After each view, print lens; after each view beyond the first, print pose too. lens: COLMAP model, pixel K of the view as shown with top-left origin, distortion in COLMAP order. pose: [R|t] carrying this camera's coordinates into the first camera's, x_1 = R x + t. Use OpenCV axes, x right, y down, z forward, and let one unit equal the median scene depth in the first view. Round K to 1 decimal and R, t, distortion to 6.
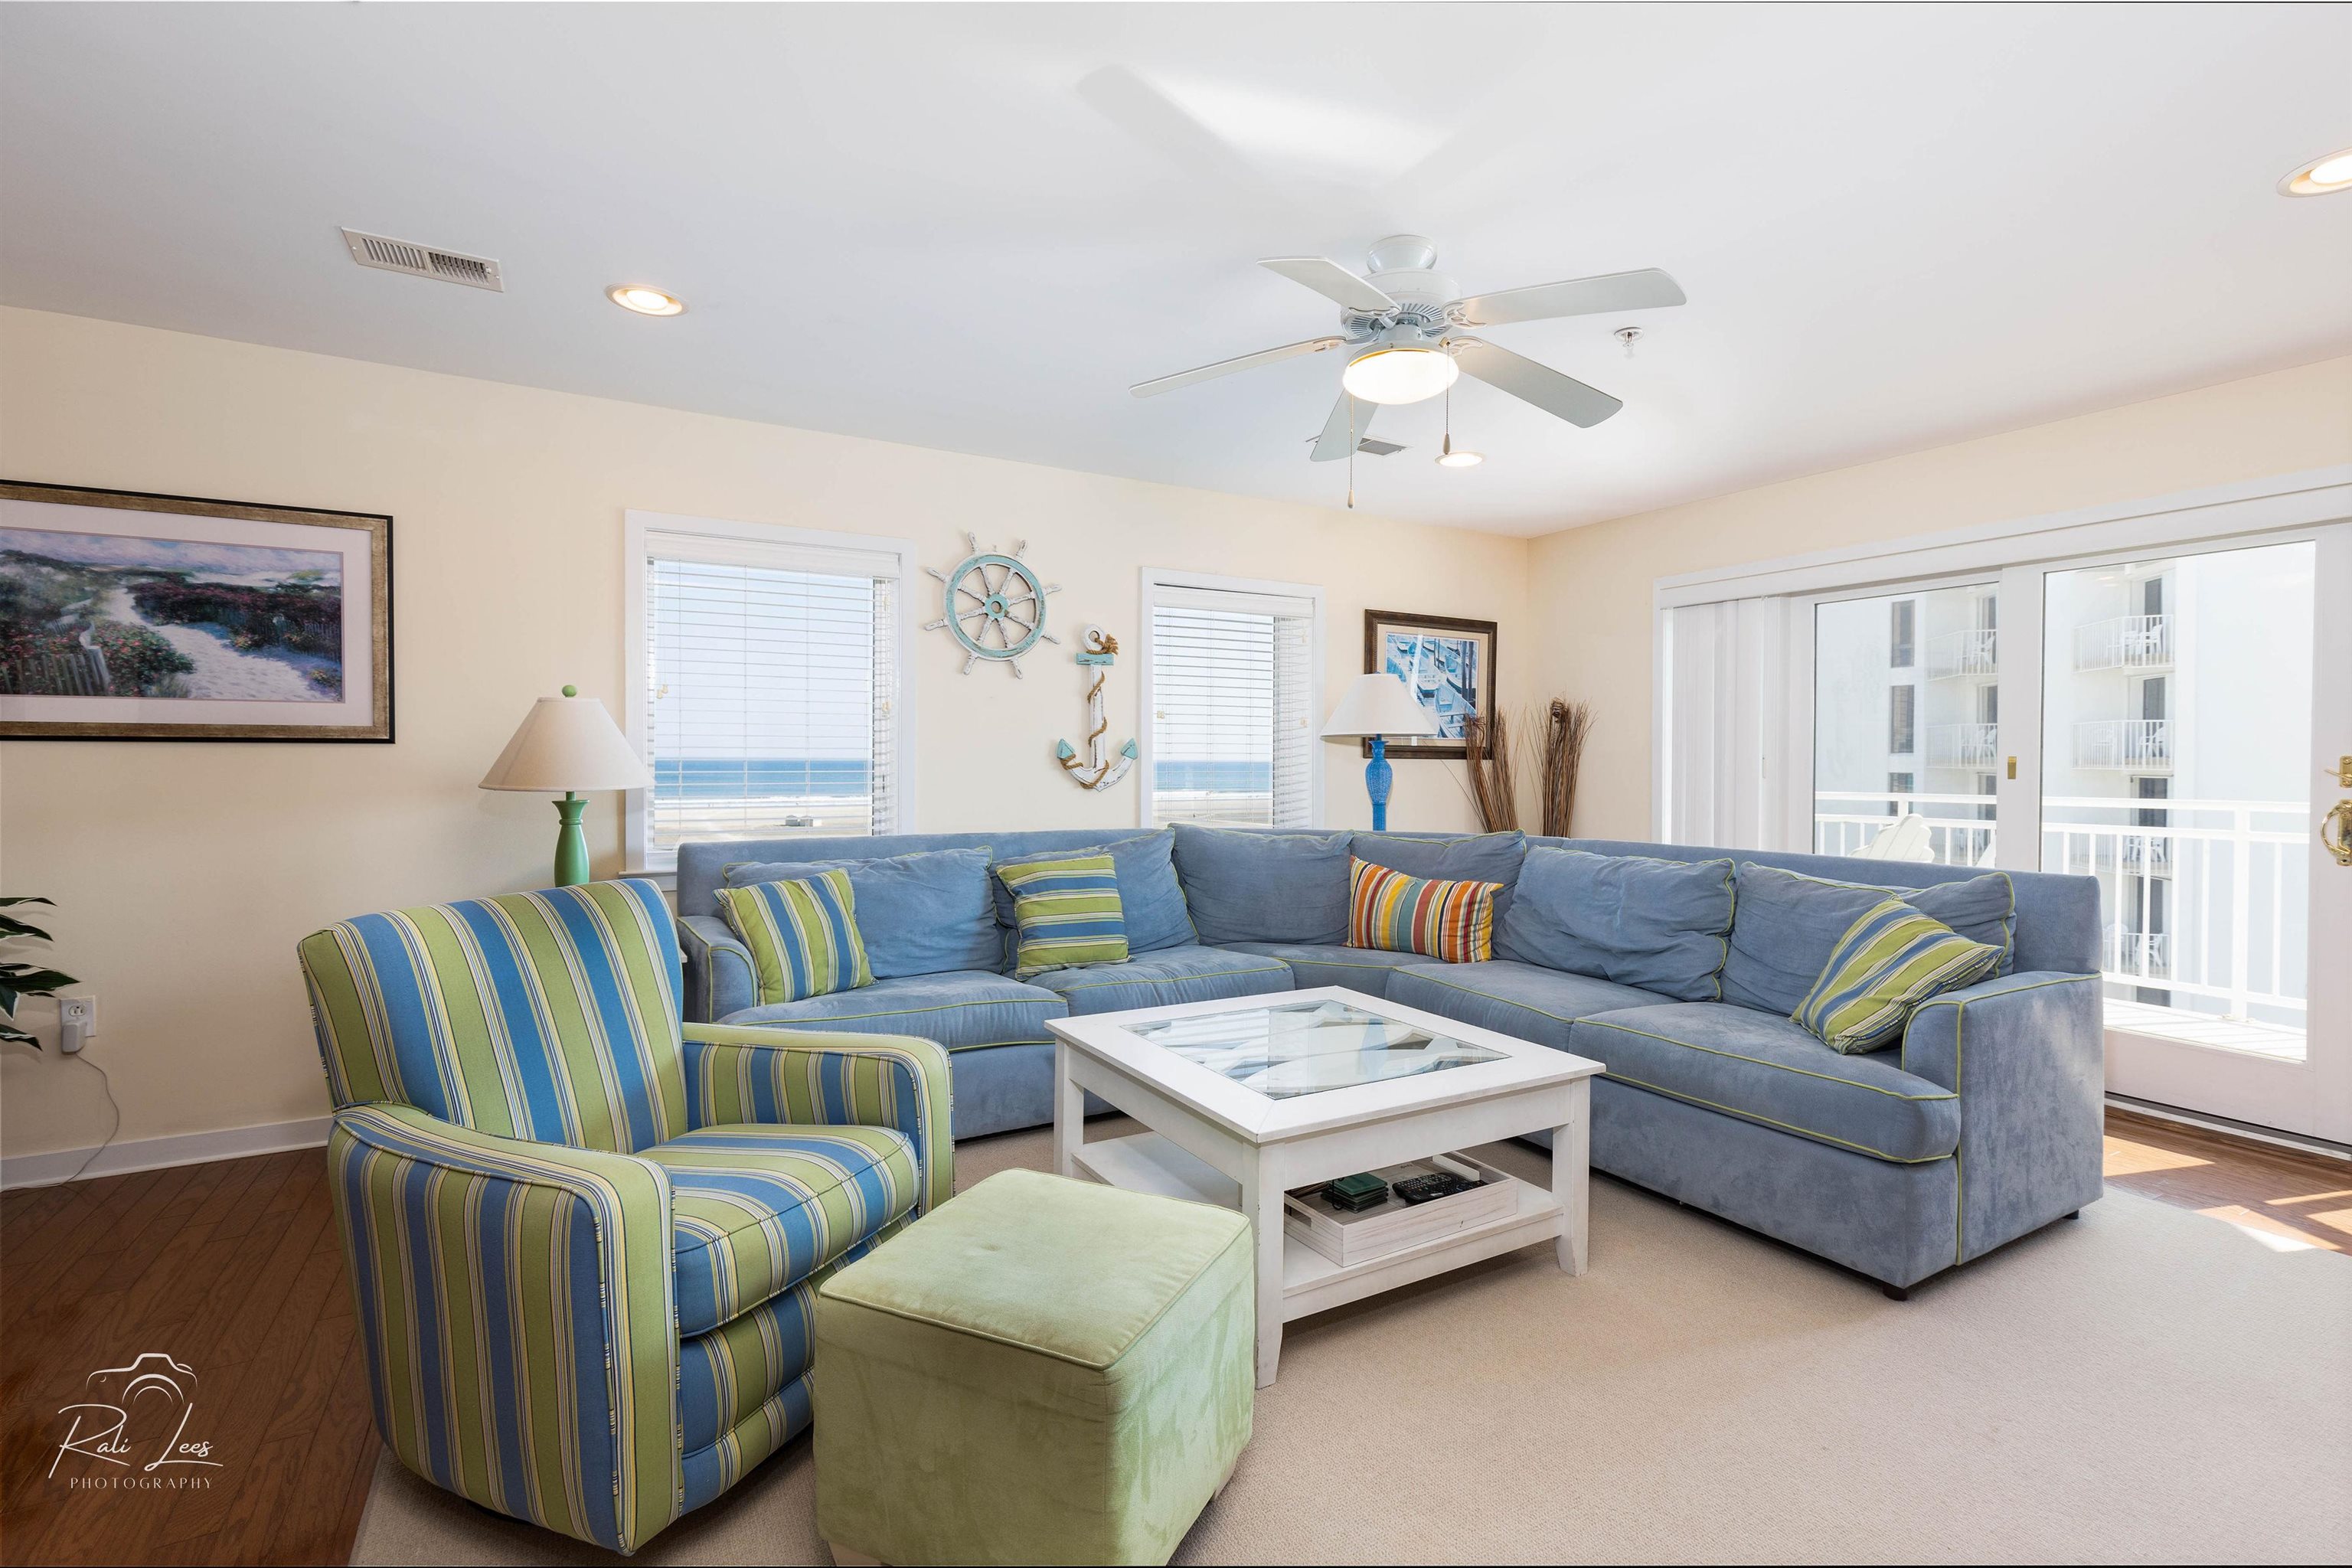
lens RADIAL K [[1061.3, 0, 1170.8], [0, 1061.3, 775.3], [0, 0, 1]] dist [0.003248, 0.000029]
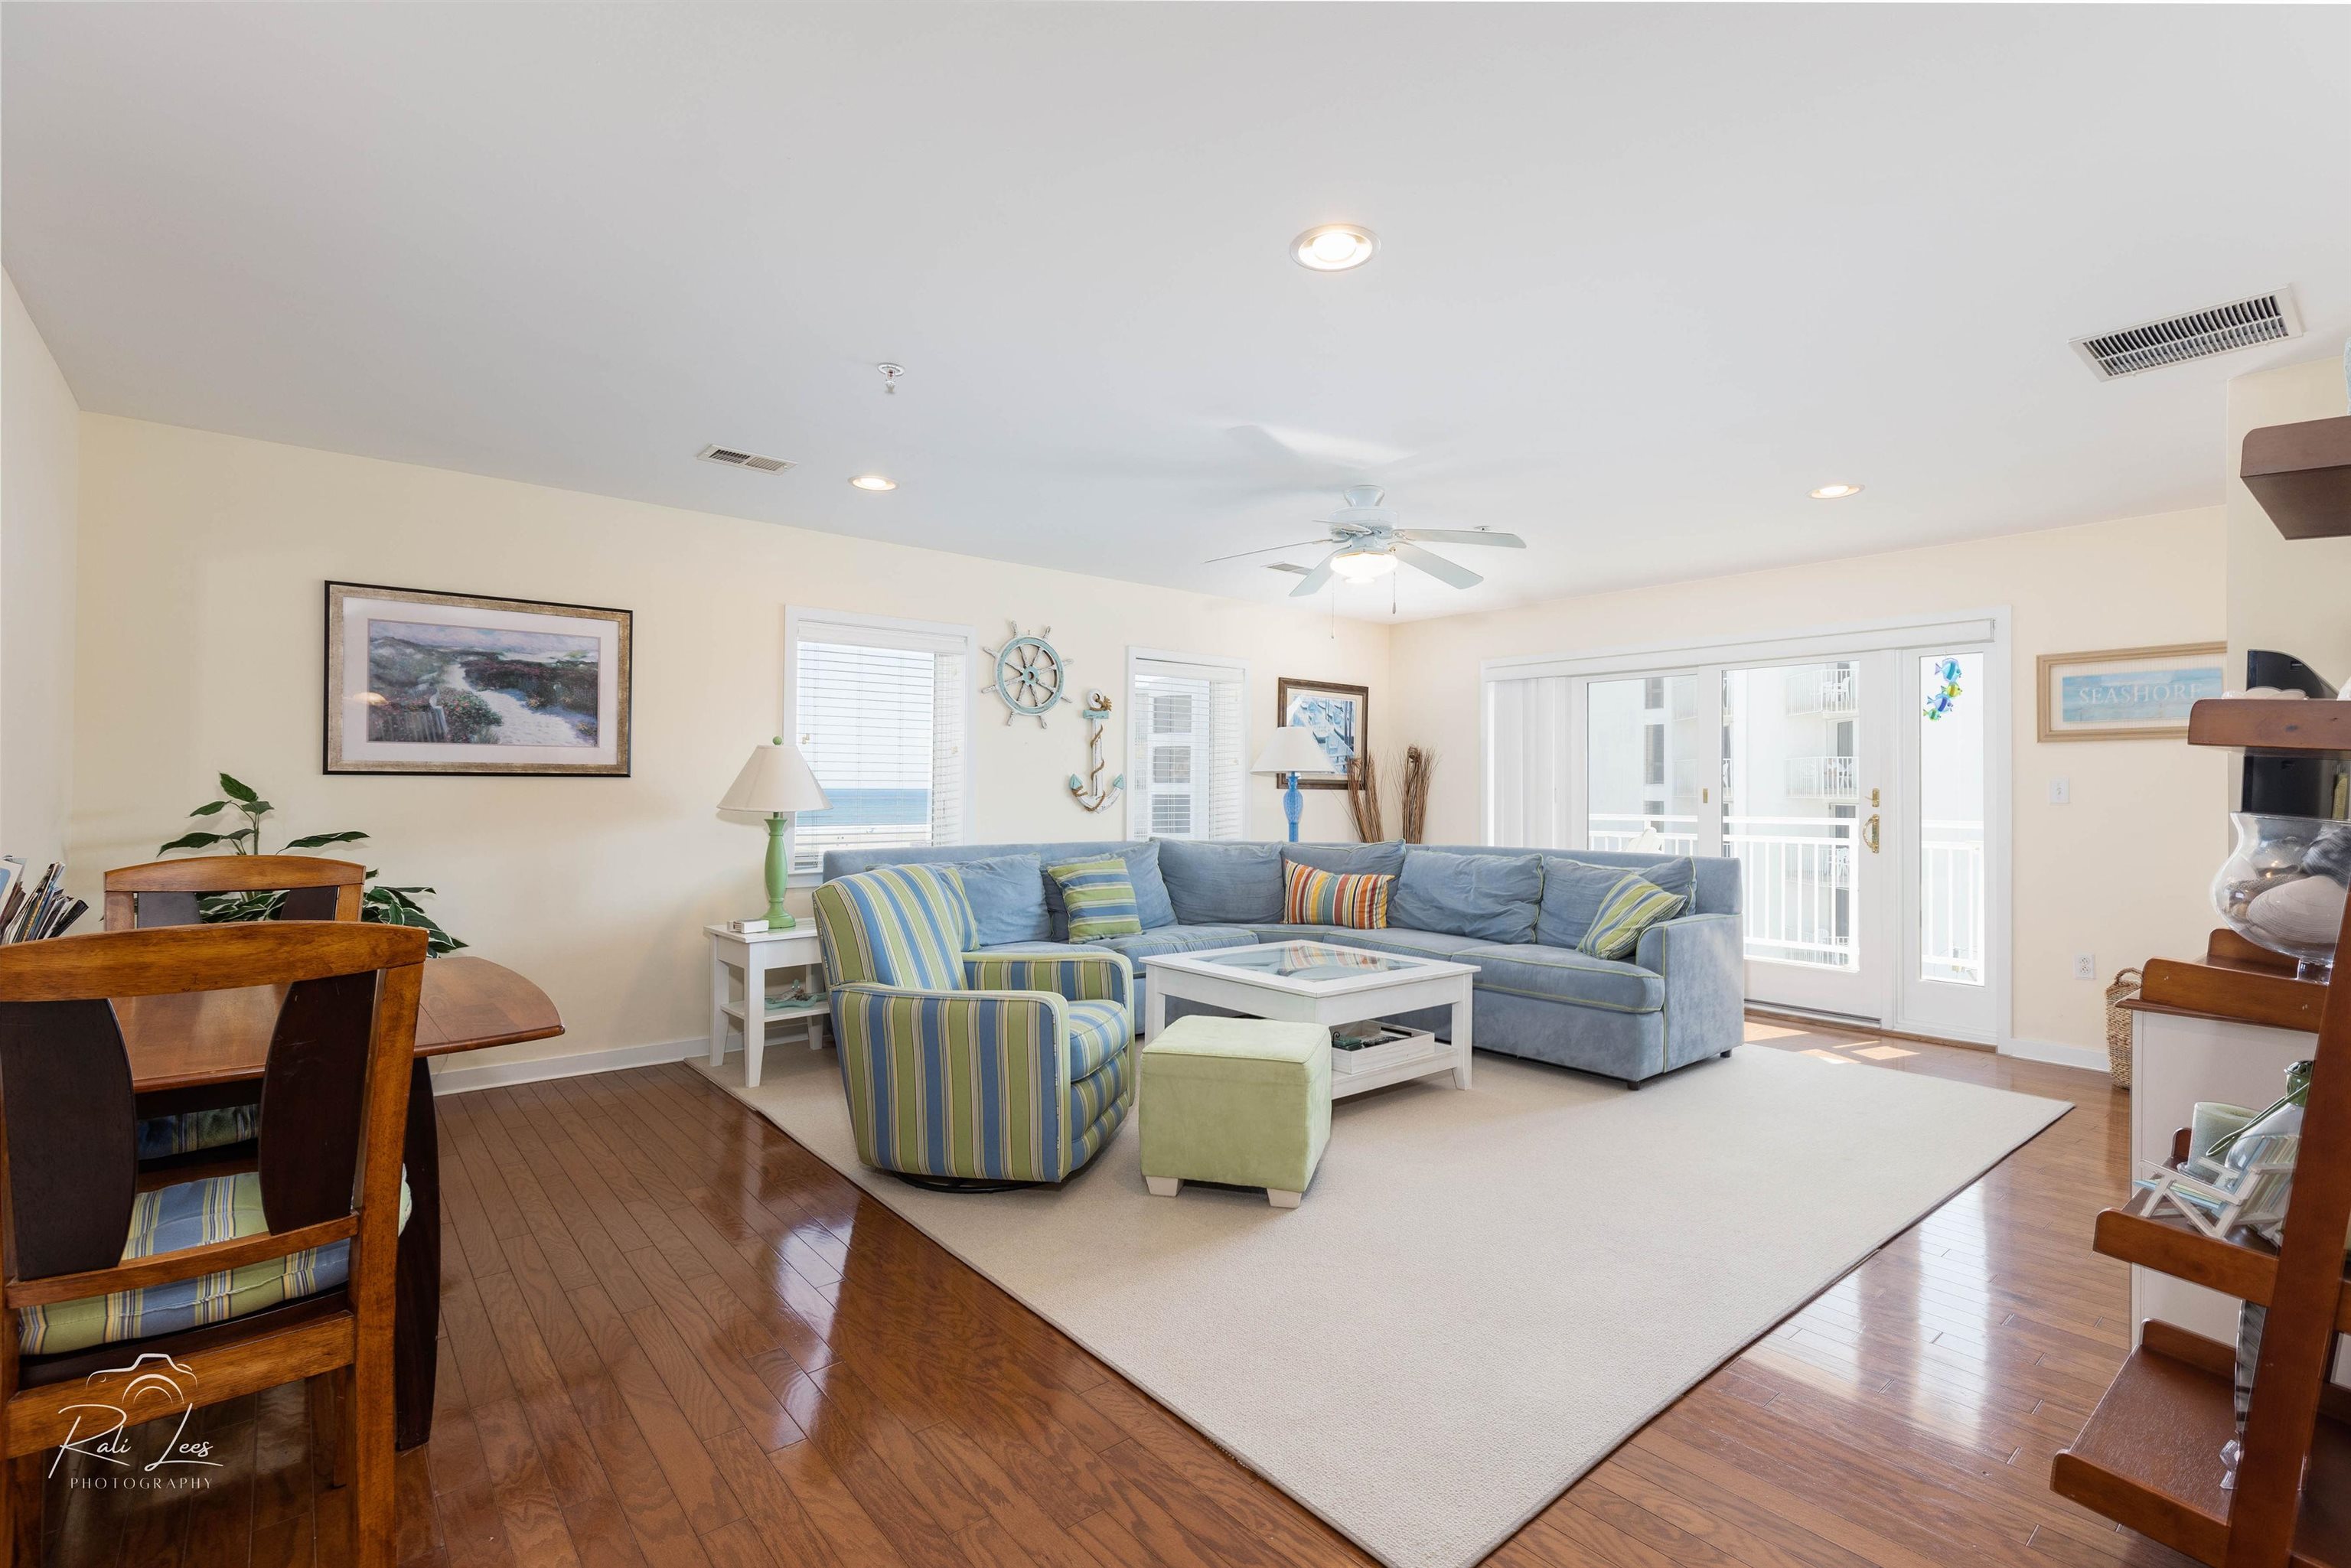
lens RADIAL K [[1074.7, 0, 1175.5], [0, 1074.7, 784.0], [0, 0, 1]] dist [0.001255, 0.000181]
pose [[0.983645, 0.002375, 0.180104, -0.255816], [0.001079, 0.999817, -0.019079, 0.004678], [-0.180117, 0.018961, 0.983463, -0.412272]]
